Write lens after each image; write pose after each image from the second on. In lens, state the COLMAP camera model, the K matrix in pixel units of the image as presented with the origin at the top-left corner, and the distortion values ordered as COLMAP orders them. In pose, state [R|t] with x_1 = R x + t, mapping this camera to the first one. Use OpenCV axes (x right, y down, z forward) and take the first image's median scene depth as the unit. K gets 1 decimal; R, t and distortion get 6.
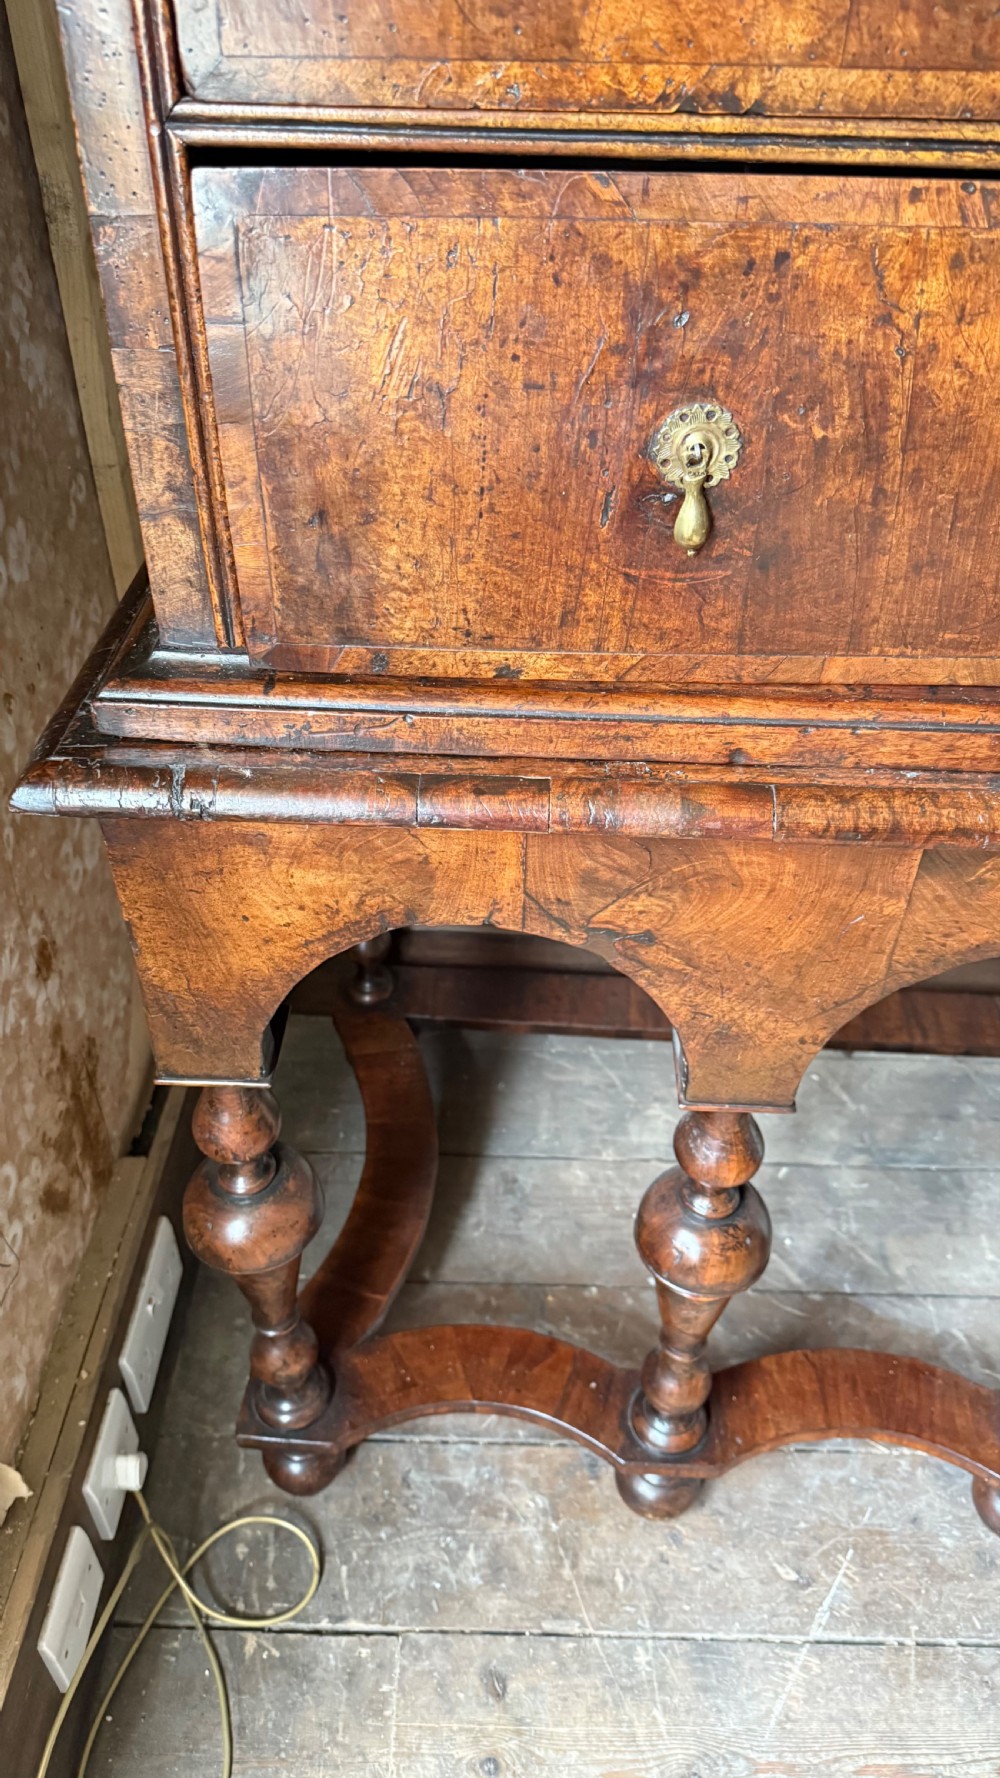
lens RADIAL K [[1274.1, 0, 494.5], [0, 1274.1, 919.0], [0, 0, 1]] dist [0.100114, -0.175149]
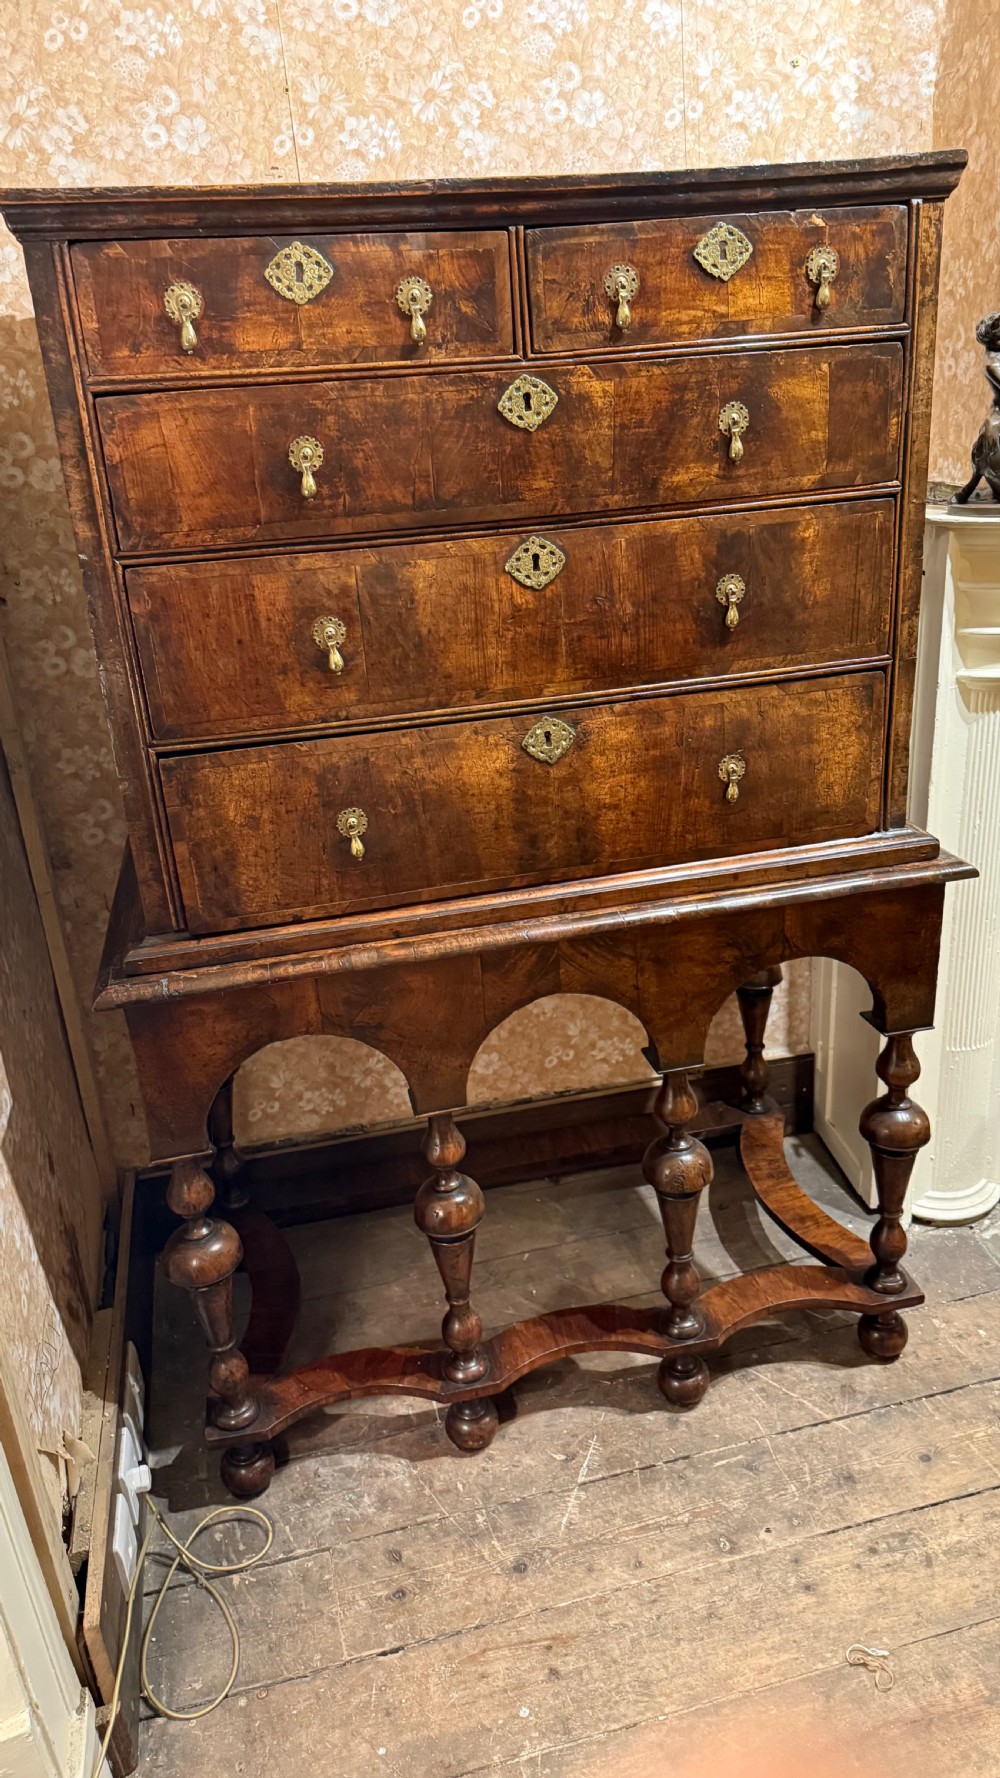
lens RADIAL K [[1256.5, 0, 505.1], [0, 1256.5, 897.9], [0, 0, 1]] dist [0.154136, -0.314269]
pose [[0.963792, -0.168545, 0.206632, -0.088582], [0.225936, 0.927730, -0.297104, 0.520384], [-0.141623, 0.333032, 0.932219, -1.190957]]
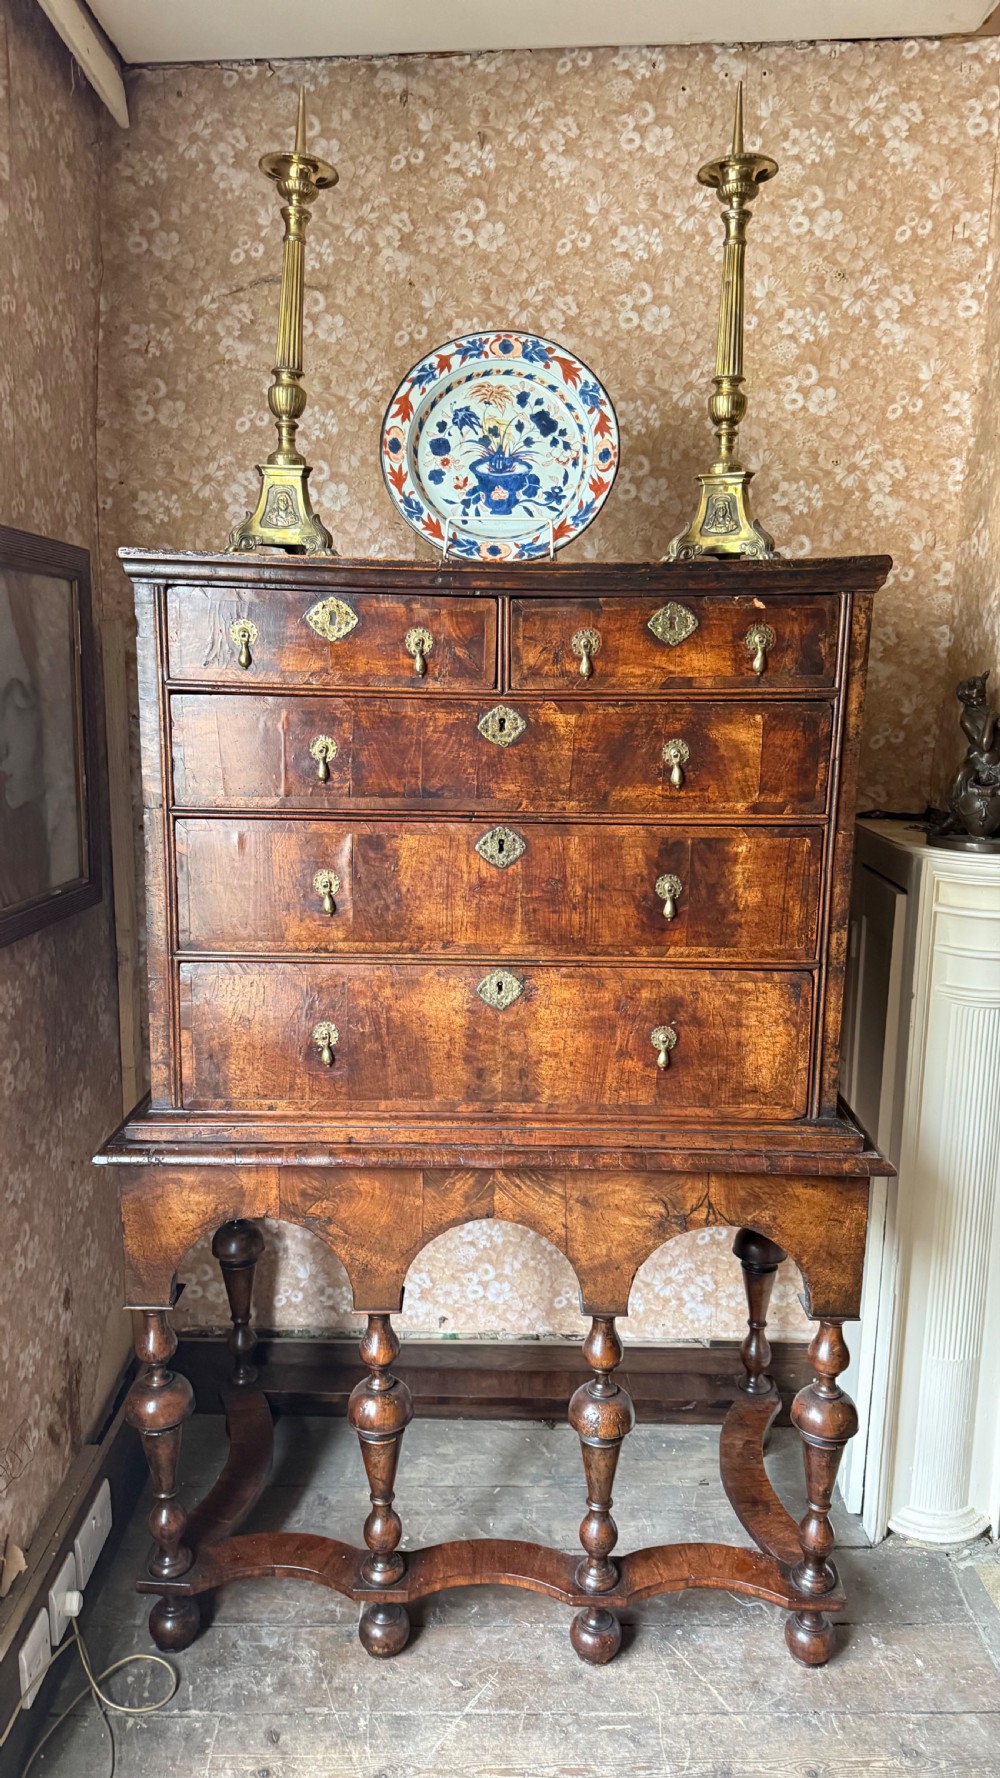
lens RADIAL K [[1250.7, 0, 499.6], [0, 1250.7, 890.1], [0, 0, 1]] dist [0.152440, -0.258414]
pose [[0.999491, -0.008440, 0.030765, 0.394810], [0.022717, 0.865355, -0.500644, 0.728893], [-0.022398, 0.501088, 0.865106, -1.558263]]
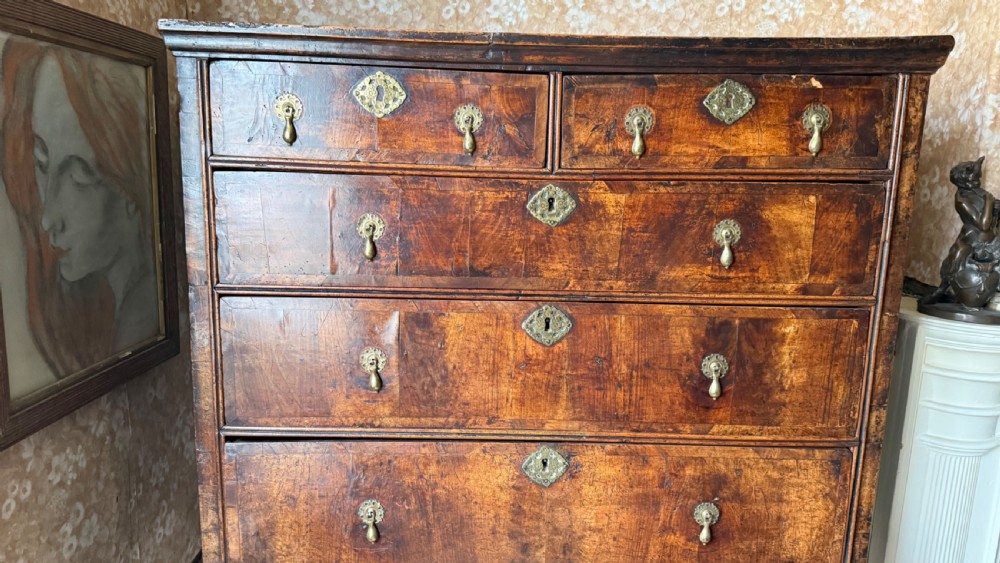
lens RADIAL K [[706.7, 0, 498.2], [0, 706.7, 286.3], [0, 0, 1]] dist [0.154136, -0.314269]
pose [[0.999076, -0.002500, 0.042899, 0.316807], [0.023463, 0.868104, -0.495827, 0.044298], [-0.036001, 0.496376, 0.867361, -0.714801]]
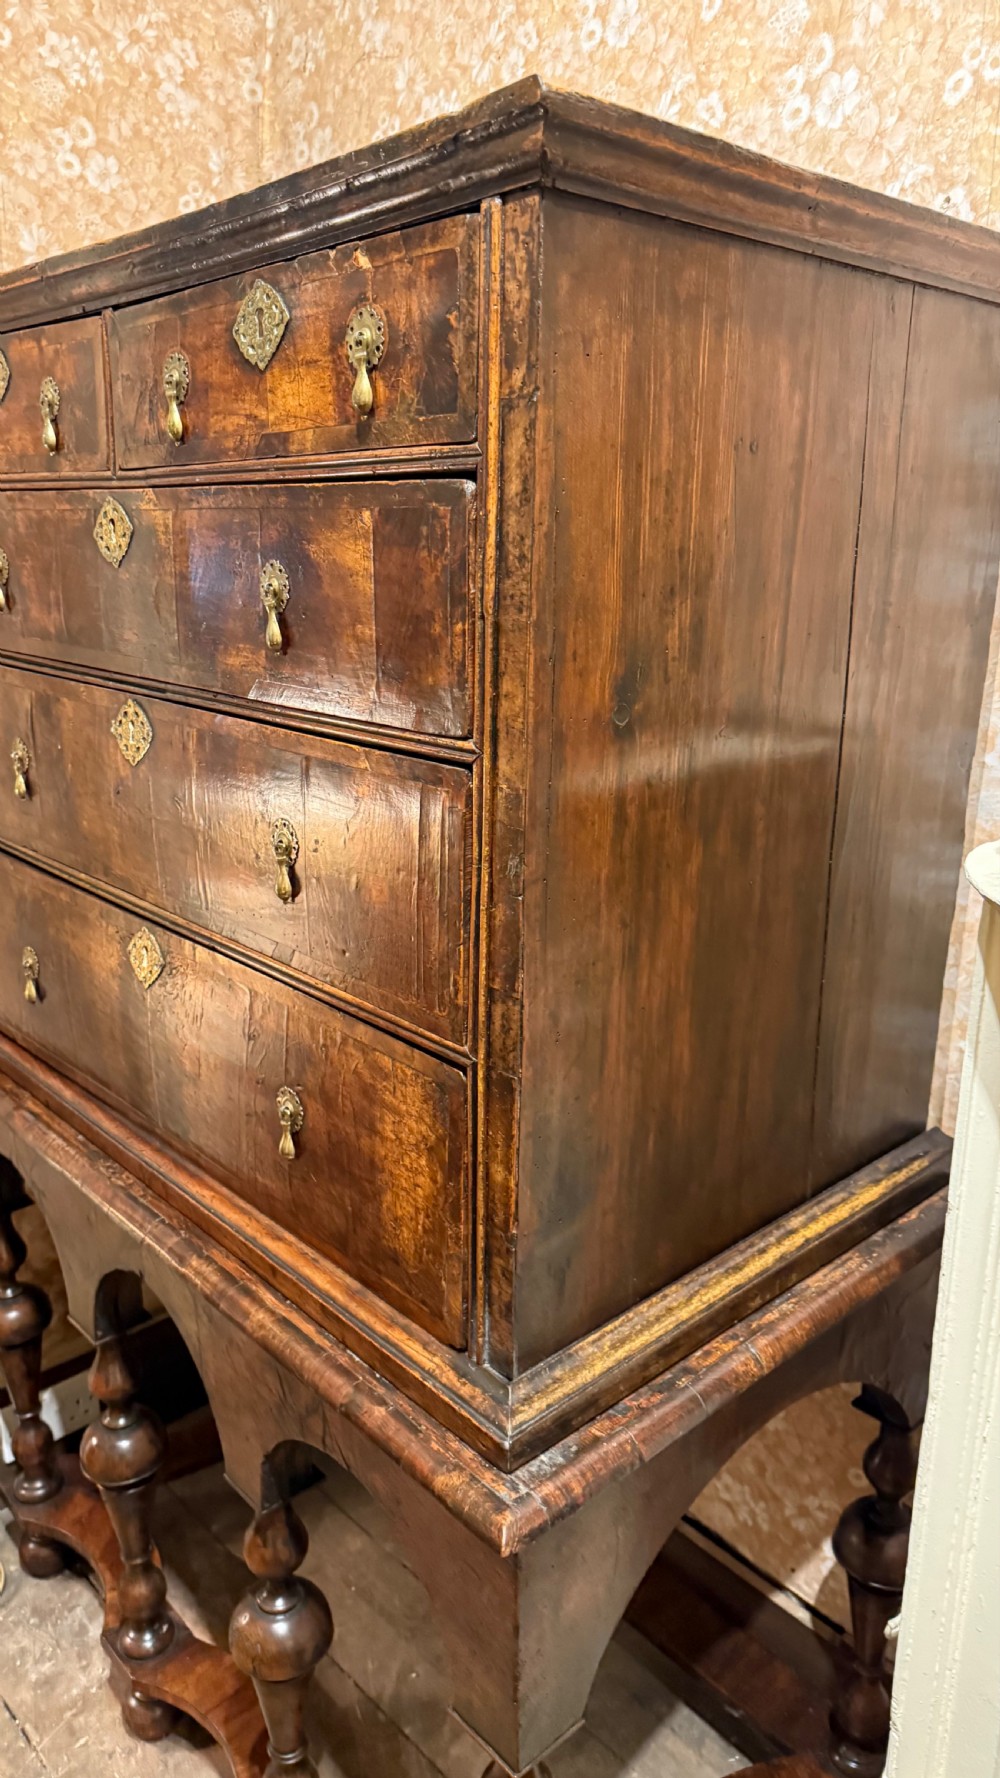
lens RADIAL K [[1252.9, 0, 502.0], [0, 1252.9, 895.4], [0, 0, 1]] dist [0.075942, -0.102320]
pose [[0.698990, 0.193367, -0.688493, 1.905127], [-0.462535, 0.856508, -0.229032, -0.262088], [0.545412, 0.478543, 0.688129, -0.192205]]
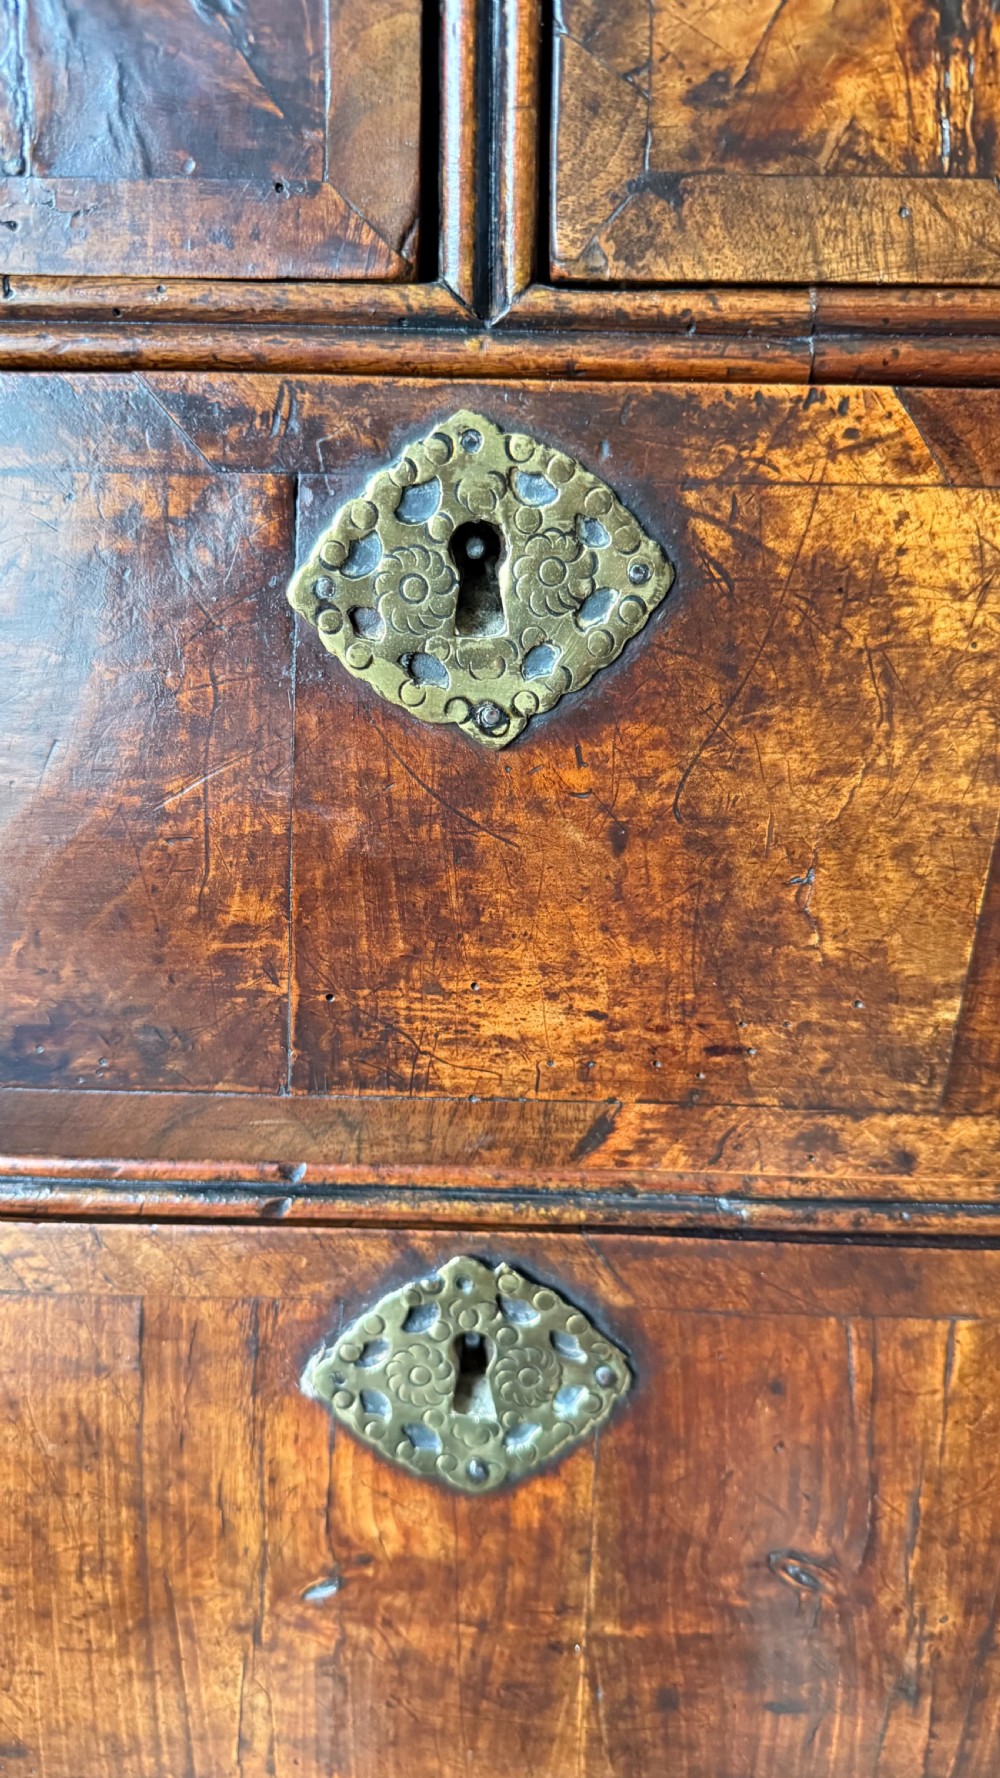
lens RADIAL K [[1322.2, 0, 491.8], [0, 1322.2, 888.1], [0, 0, 1]] dist [0.063601, -0.155319]
pose [[0.999976, -0.000084, 0.006934, 0.478401], [0.002732, 0.923875, -0.382685, -0.563044], [-0.006374, 0.382695, 0.923853, 0.103635]]
